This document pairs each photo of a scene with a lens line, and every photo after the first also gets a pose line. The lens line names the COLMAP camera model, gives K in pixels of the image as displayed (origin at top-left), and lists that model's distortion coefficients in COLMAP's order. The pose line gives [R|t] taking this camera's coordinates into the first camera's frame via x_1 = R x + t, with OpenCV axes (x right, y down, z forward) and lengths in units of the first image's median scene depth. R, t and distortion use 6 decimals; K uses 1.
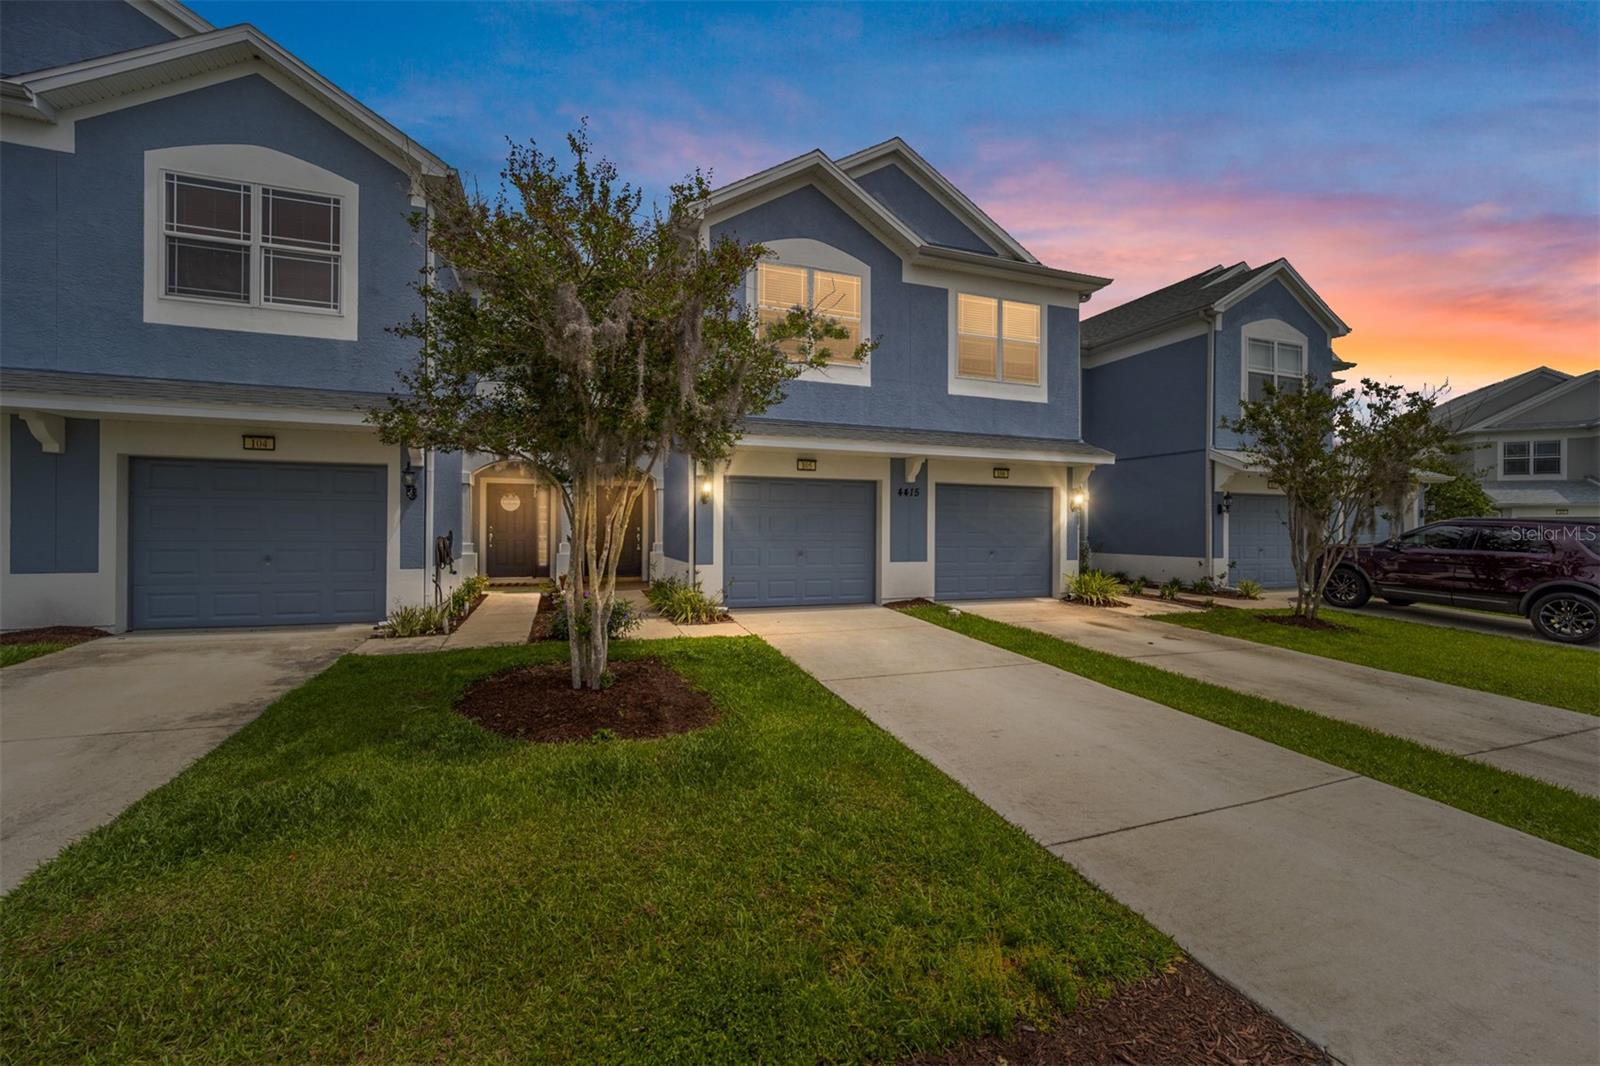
lens RADIAL K [[637.4, 0, 812.8], [0, 637.4, 525.5], [0, 0, 1]] dist [0.001533, 0.000839]
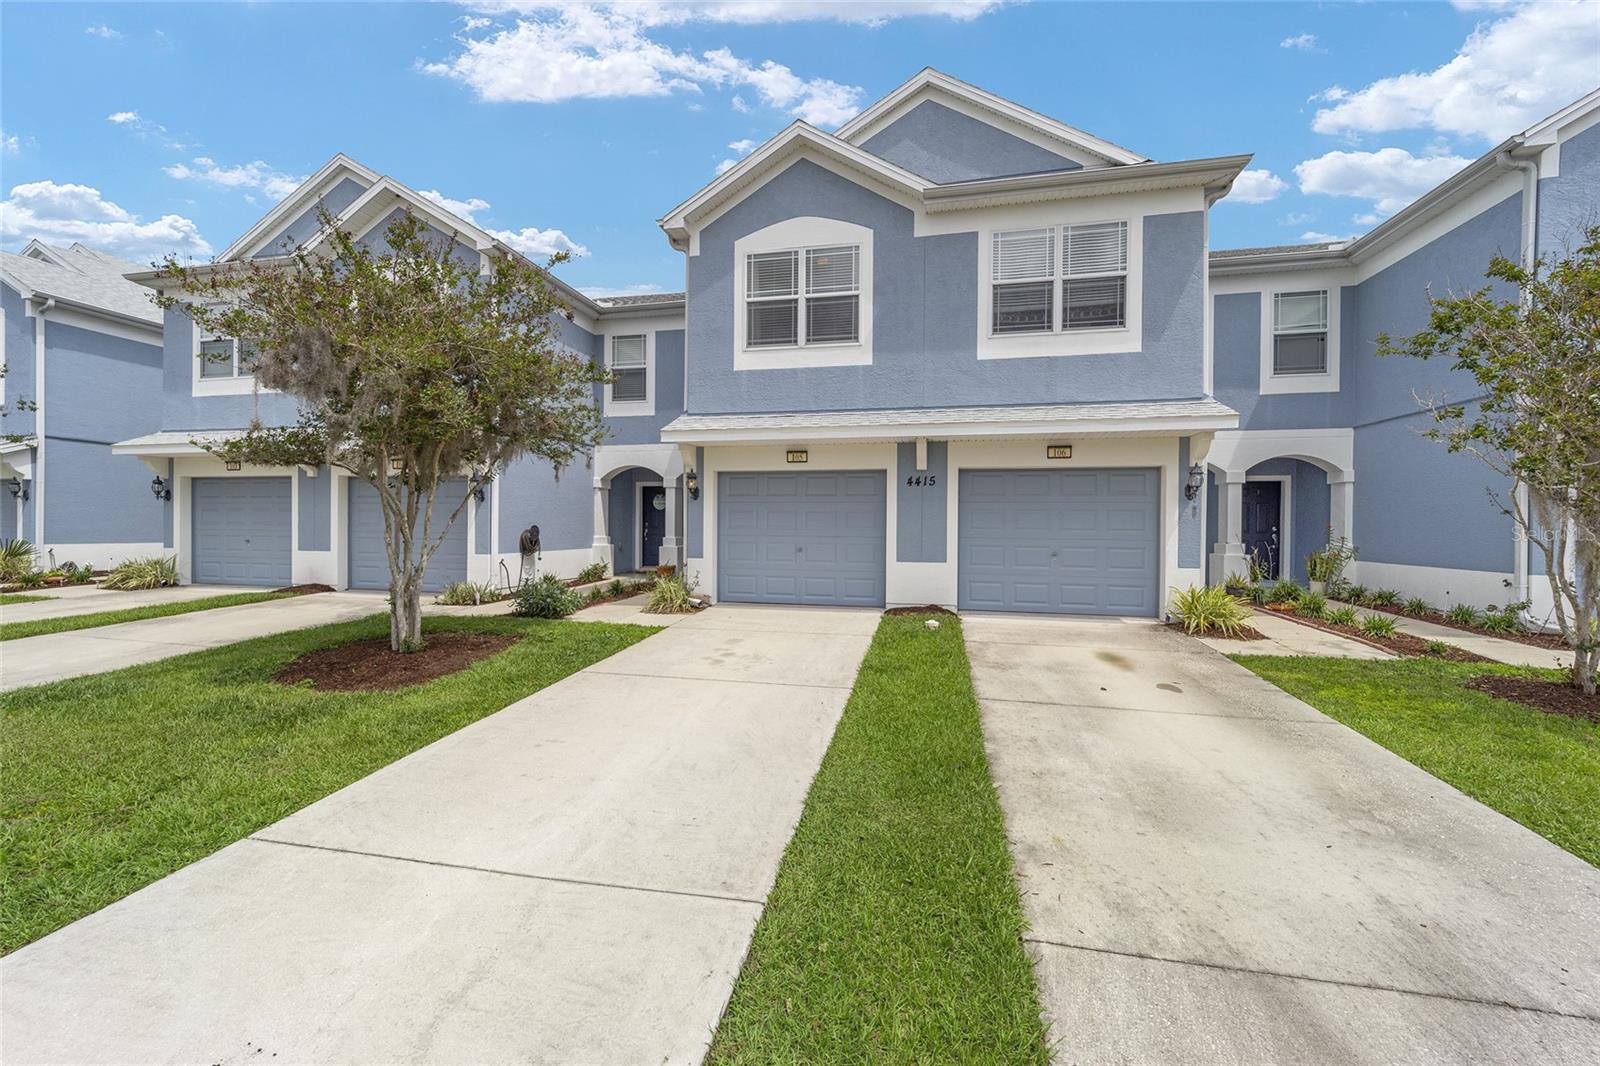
lens RADIAL K [[637.4, 0, 797.5], [0, 637.4, 529.8], [0, 0, 1]] dist [0.001533, 0.000839]
pose [[0.843023, 0.002109, -0.537873, 0.475953], [0.001253, 0.999982, 0.005885, 0.008048], [0.537875, -0.005635, 0.843005, 0.189581]]
